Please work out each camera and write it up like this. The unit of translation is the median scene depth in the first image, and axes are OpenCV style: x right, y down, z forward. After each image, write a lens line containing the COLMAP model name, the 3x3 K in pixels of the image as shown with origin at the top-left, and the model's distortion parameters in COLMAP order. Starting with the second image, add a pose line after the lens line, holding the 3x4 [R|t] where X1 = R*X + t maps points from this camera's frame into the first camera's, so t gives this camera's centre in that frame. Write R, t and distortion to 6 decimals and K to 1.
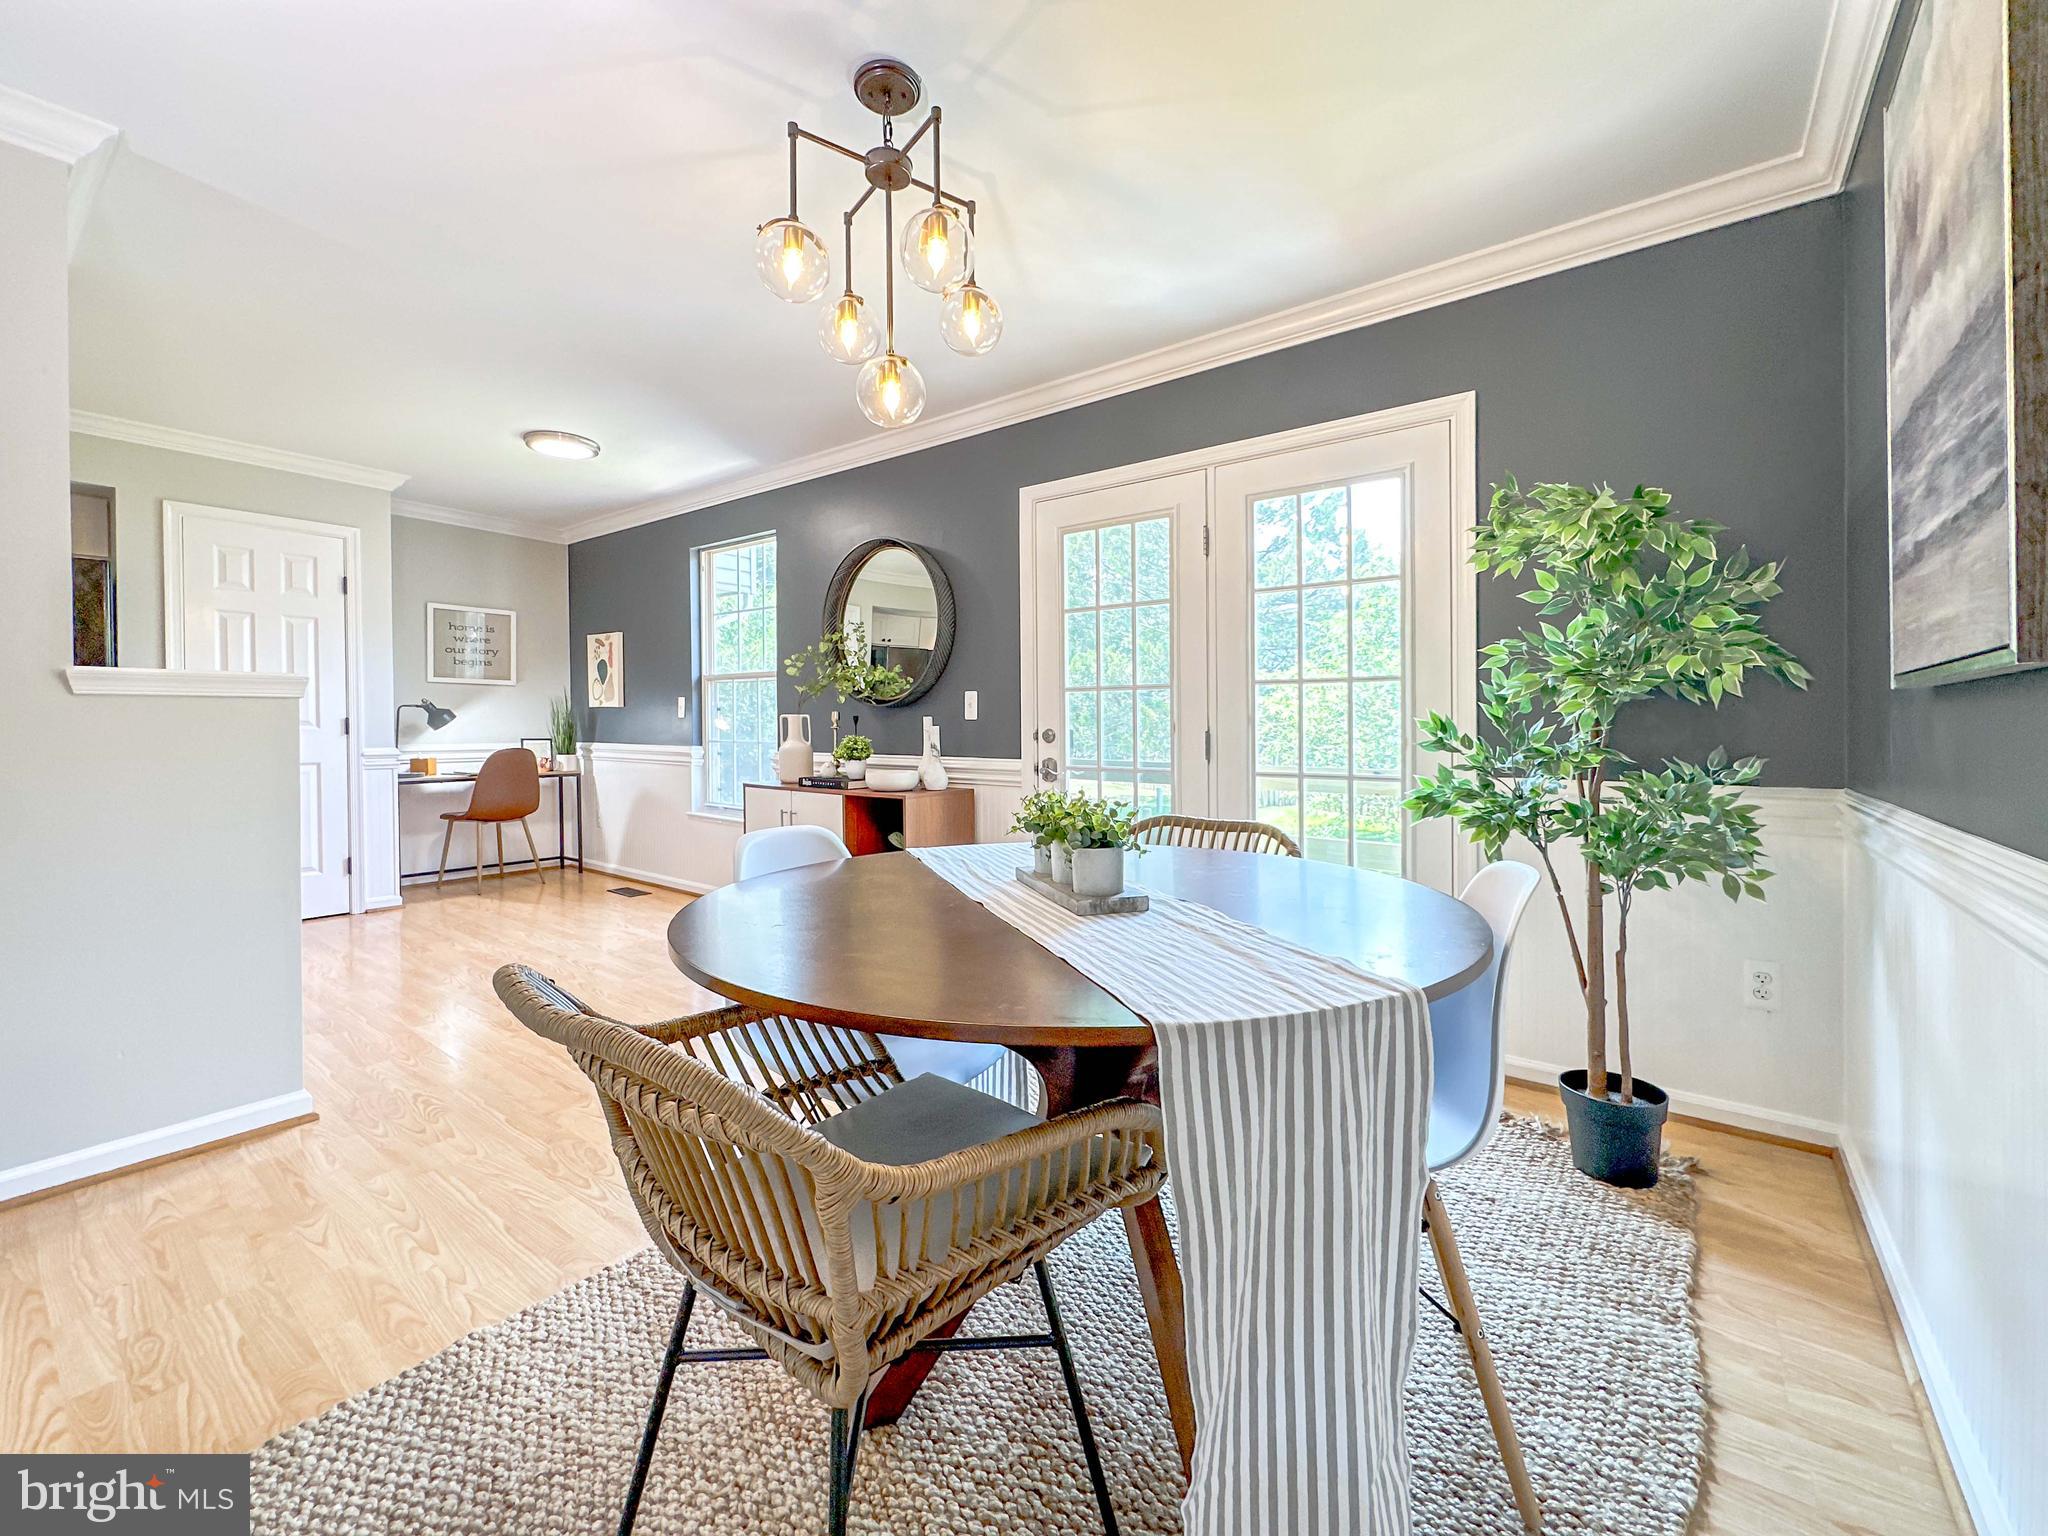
lens RADIAL K [[810.3, 0, 1067.8], [0, 810.3, 761.9], [0, 0, 1]] dist [-0.002229, 0.000211]
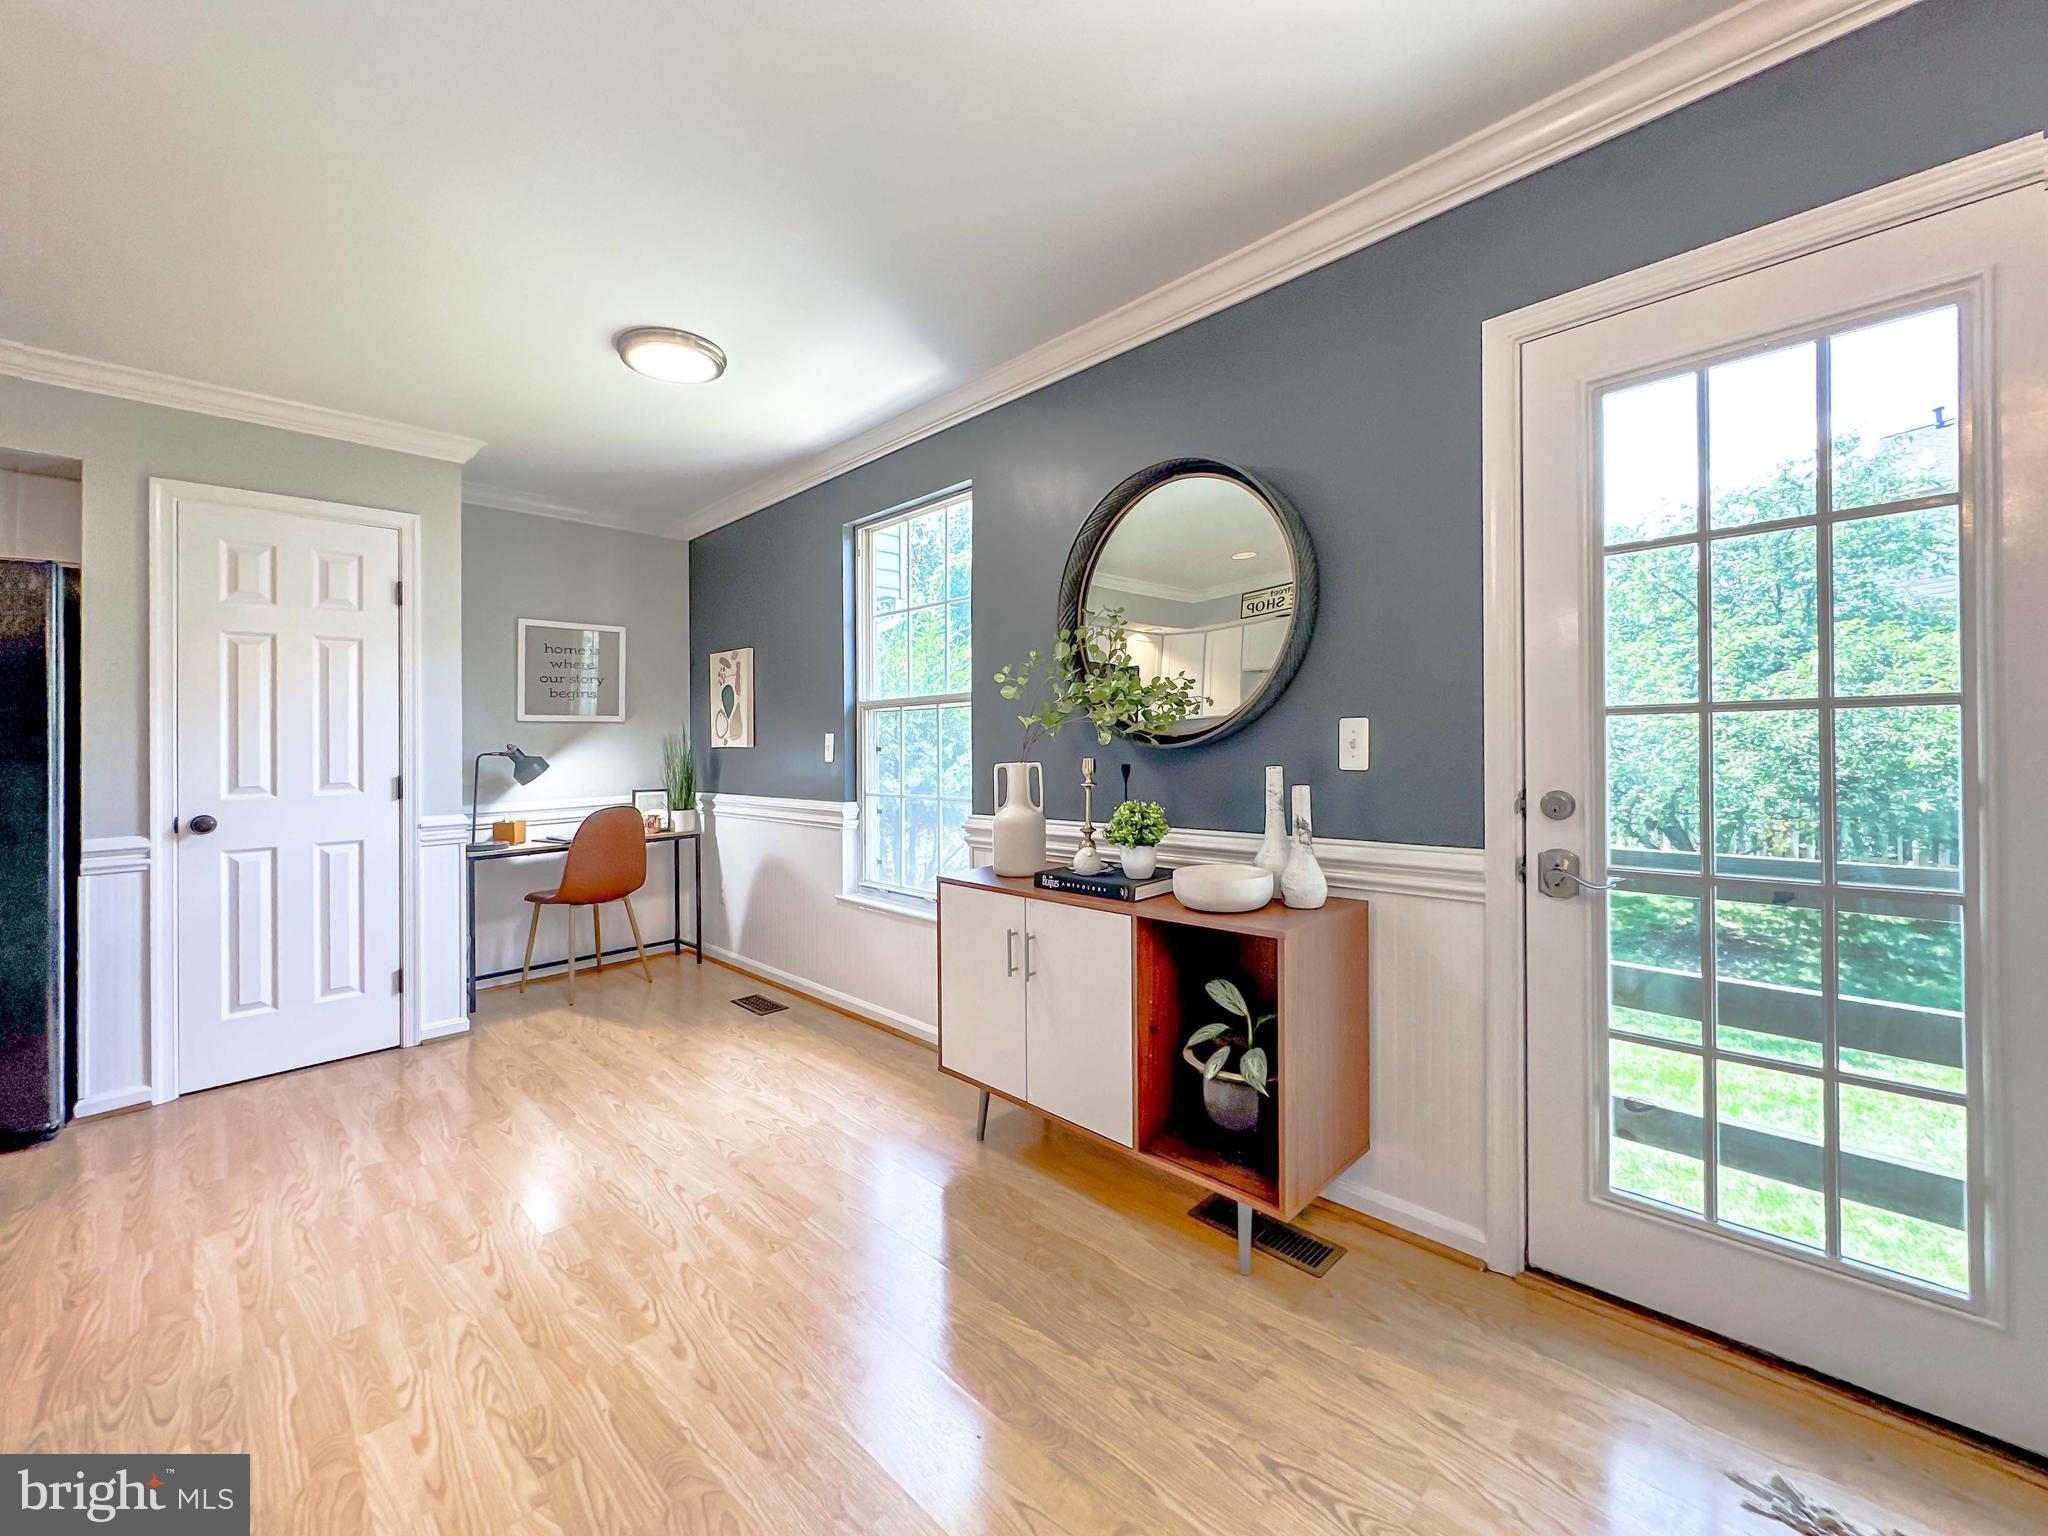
lens RADIAL K [[810.3, 0, 1036.2], [0, 810.3, 729.7], [0, 0, 1]] dist [-0.002229, 0.000211]
pose [[0.987431, -0.024335, -0.156165, -0.194431], [0.014819, 0.997978, -0.061814, -0.038618], [0.157353, 0.058723, 0.985795, 0.339350]]
